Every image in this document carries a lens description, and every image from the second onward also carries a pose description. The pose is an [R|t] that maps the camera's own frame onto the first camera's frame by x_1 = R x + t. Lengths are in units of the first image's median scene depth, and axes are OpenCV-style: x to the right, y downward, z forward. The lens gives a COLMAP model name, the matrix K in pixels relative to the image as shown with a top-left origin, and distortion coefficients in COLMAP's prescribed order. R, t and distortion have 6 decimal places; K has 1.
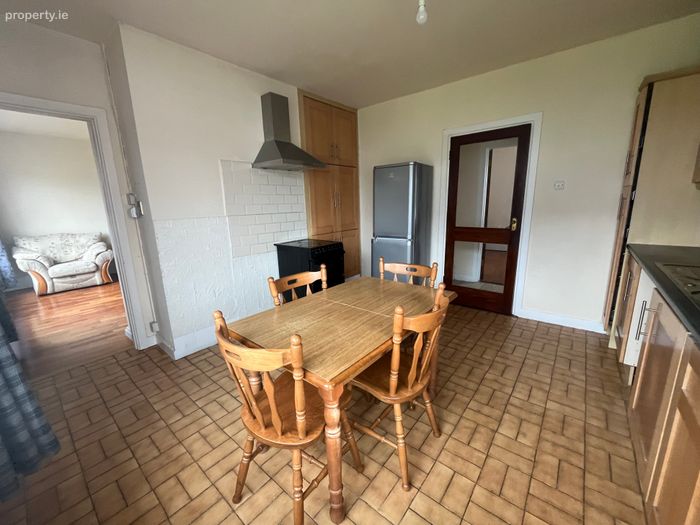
lens RADIAL K [[283.7, 0, 349.4], [0, 283.7, 262.8], [0, 0, 1]] dist [-0.003056, -0.000429]
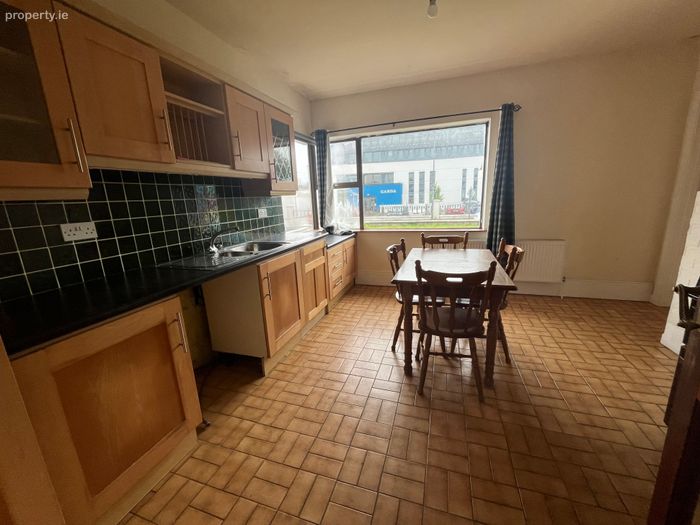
lens RADIAL K [[283.7, 0, 349.9], [0, 283.7, 261.5], [0, 0, 1]] dist [-0.003056, -0.000429]
pose [[-0.930201, 0.145663, -0.336909, 0.736056], [-0.008845, 0.908722, 0.417309, -0.336388], [0.366943, 0.391161, -0.844006, 1.526454]]
